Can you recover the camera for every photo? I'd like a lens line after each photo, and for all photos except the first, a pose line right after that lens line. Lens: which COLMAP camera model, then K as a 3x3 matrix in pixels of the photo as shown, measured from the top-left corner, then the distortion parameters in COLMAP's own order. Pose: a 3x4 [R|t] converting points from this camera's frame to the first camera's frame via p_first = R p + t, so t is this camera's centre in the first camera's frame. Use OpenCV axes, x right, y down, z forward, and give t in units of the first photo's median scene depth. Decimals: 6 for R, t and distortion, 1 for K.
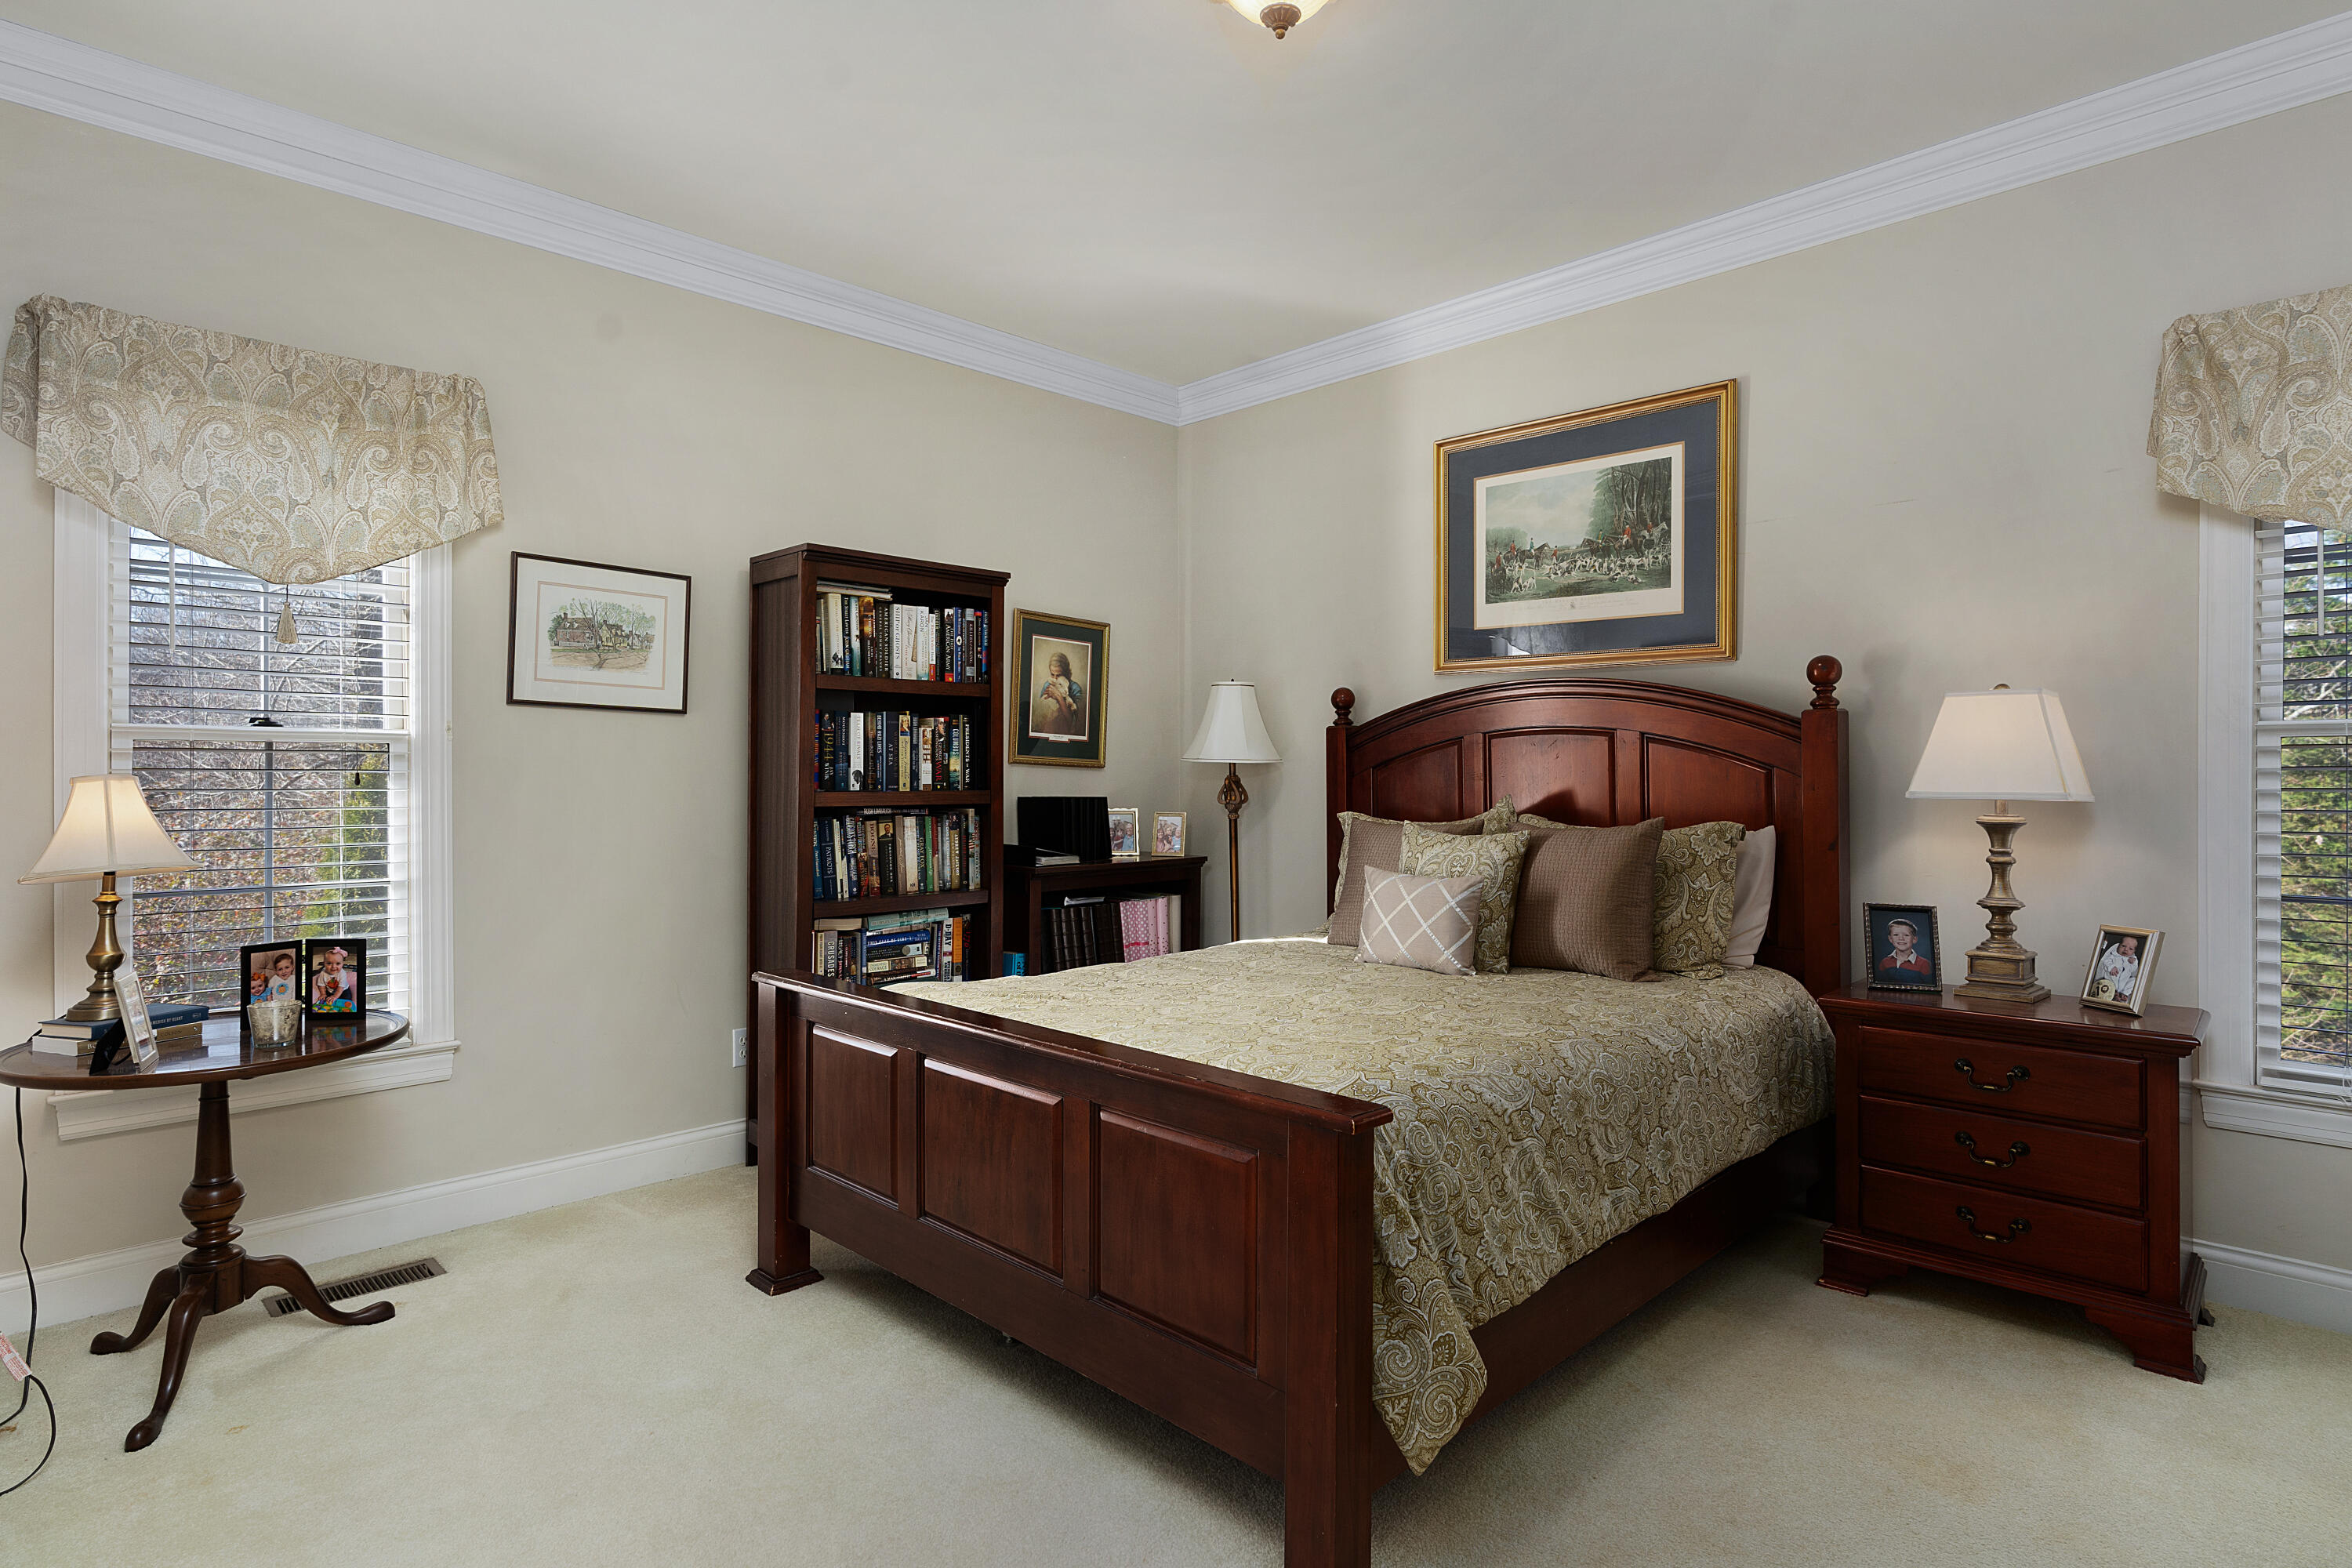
lens RADIAL K [[1210.3, 0, 1176.0], [0, 1210.3, 784.0], [0, 0, 1]] dist [-0.021195, 0.000146]
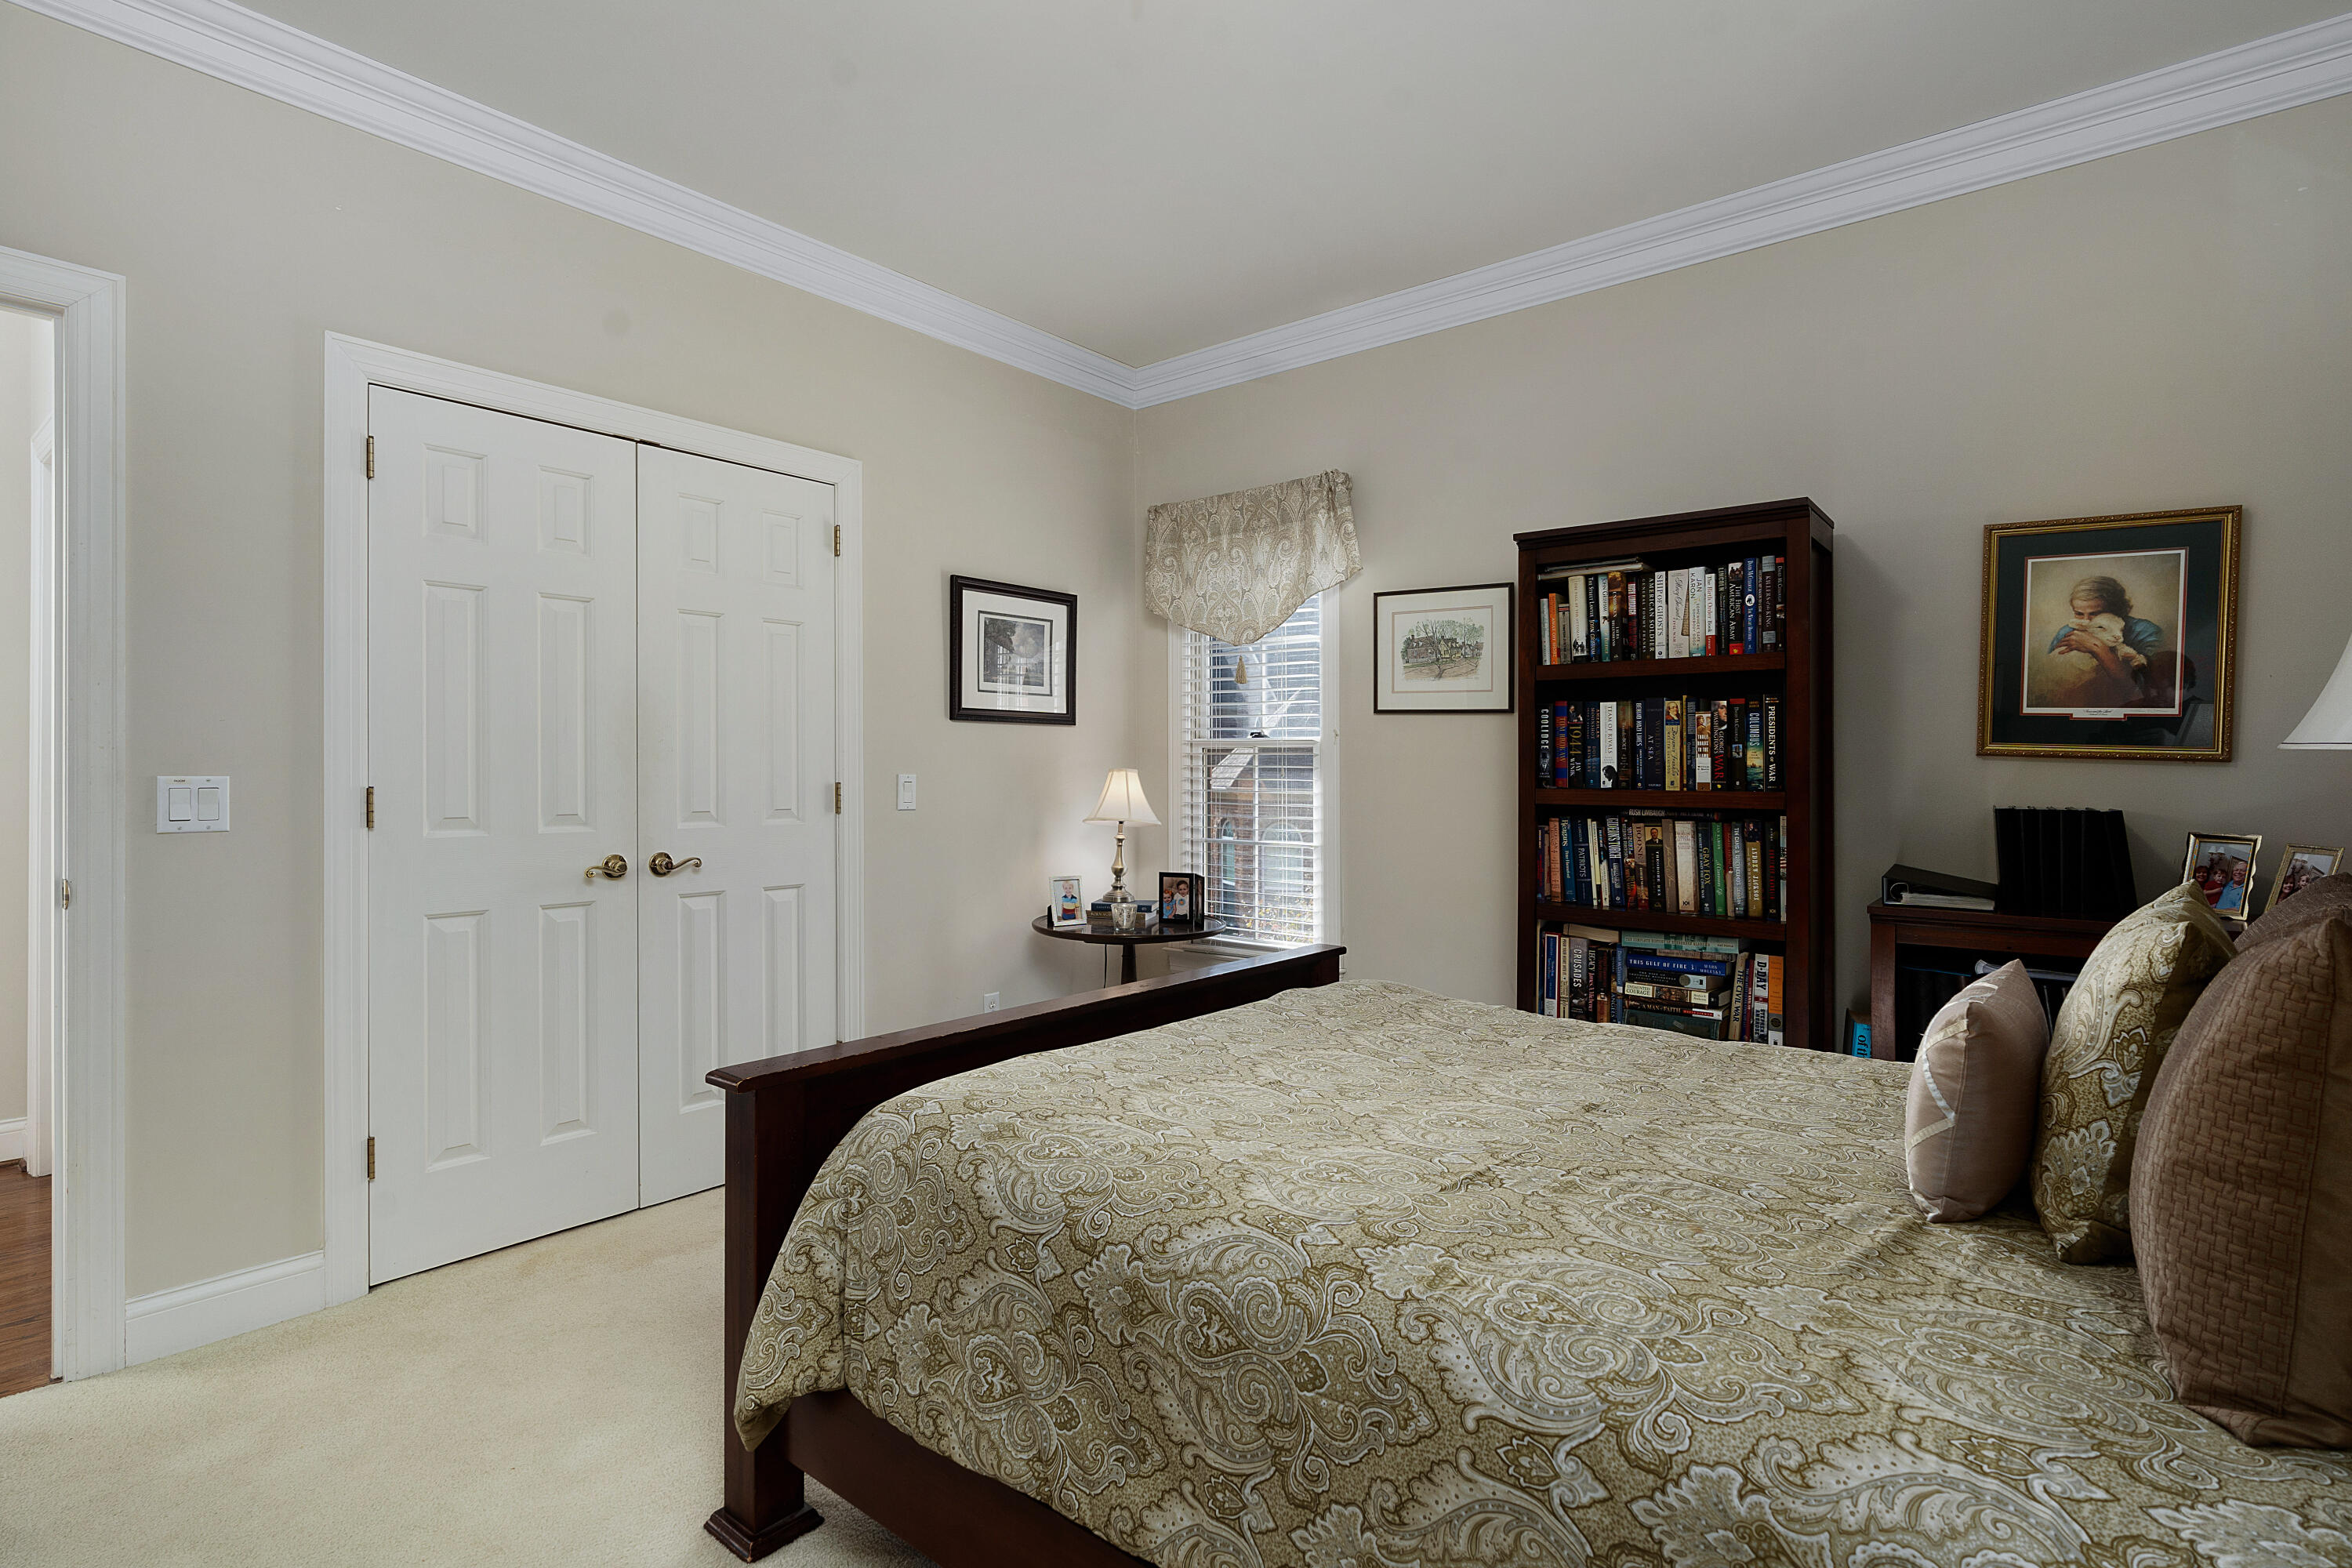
lens RADIAL K [[1167.5, 0, 1176.0], [0, 1167.5, 784.0], [0, 0, 1]] dist [-0.000977, -0.000198]
pose [[0.095806, 0.014251, -0.995298, 0.560510], [-0.011352, 0.999848, 0.013224, -0.005558], [0.995335, 0.010032, 0.095953, 0.581088]]
